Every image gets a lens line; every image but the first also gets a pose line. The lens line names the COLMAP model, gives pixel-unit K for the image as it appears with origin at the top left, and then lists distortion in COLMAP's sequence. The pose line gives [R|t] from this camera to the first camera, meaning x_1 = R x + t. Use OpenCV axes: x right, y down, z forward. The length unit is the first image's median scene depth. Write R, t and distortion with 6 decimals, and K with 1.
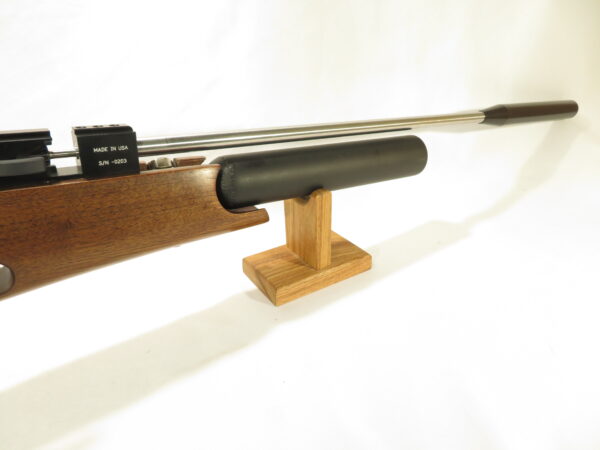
lens RADIAL K [[423.4, 0, 297.2], [0, 423.4, 222.3], [0, 0, 1]] dist [0.007567, -0.008421]
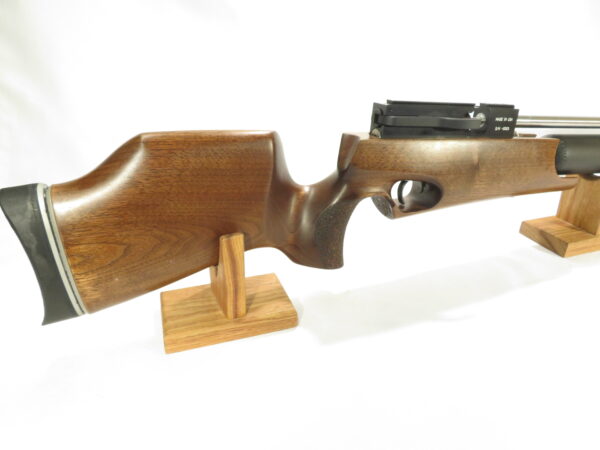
lens RADIAL K [[423.4, 0, 301.9], [0, 423.4, 224.7], [0, 0, 1]] dist [0.007567, -0.008421]
pose [[0.974926, 0.109713, -0.193604, -0.677448], [-0.114267, 0.993372, -0.012479, 0.240864], [0.190951, 0.034288, 0.981000, -0.462575]]
